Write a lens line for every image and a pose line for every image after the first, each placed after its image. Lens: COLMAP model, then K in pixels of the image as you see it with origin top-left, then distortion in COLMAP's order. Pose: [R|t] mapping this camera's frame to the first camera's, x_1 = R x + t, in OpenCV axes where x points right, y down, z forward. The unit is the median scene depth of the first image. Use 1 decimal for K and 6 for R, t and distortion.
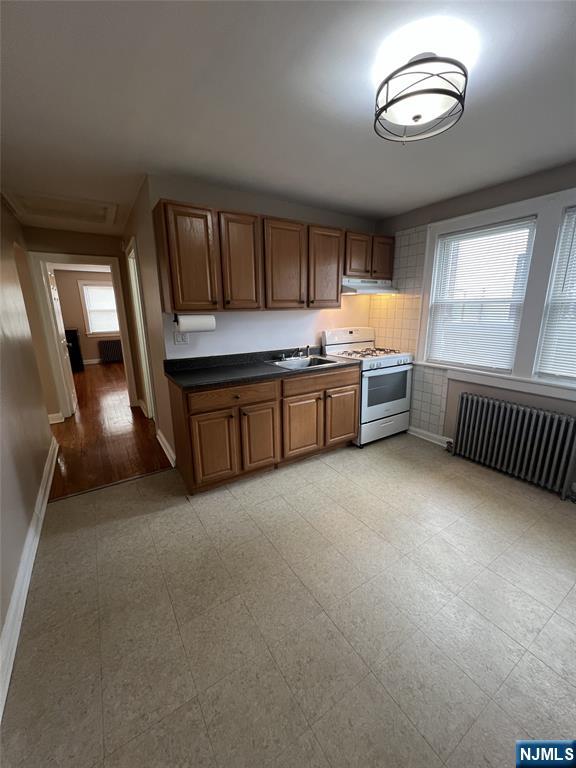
lens RADIAL K [[306.8, 0, 289.7], [0, 306.8, 384.2], [0, 0, 1]] dist [-0.000736, -0.000163]
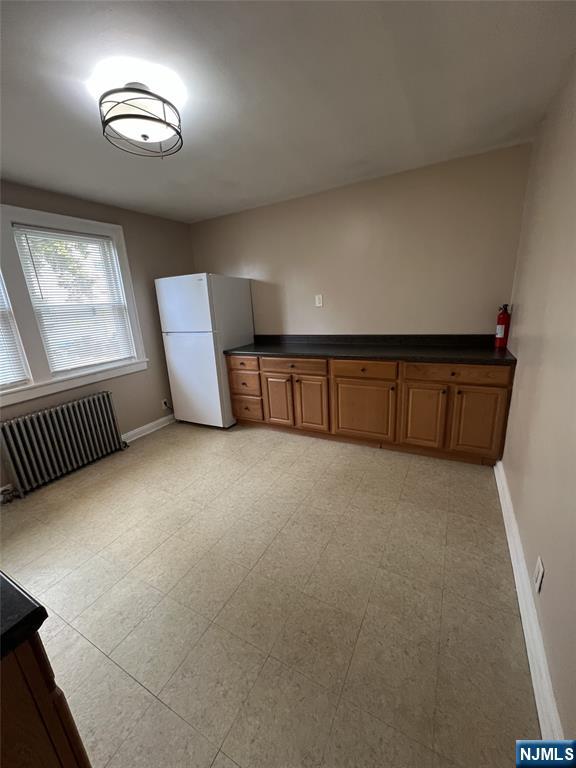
lens RADIAL K [[306.8, 0, 289.0], [0, 306.8, 384.9], [0, 0, 1]] dist [-0.000736, -0.000163]
pose [[-0.483408, -0.202111, 0.851744, -0.551308], [0.272823, 0.889739, 0.365967, -0.174130], [-0.831796, 0.409287, -0.374967, 0.744962]]
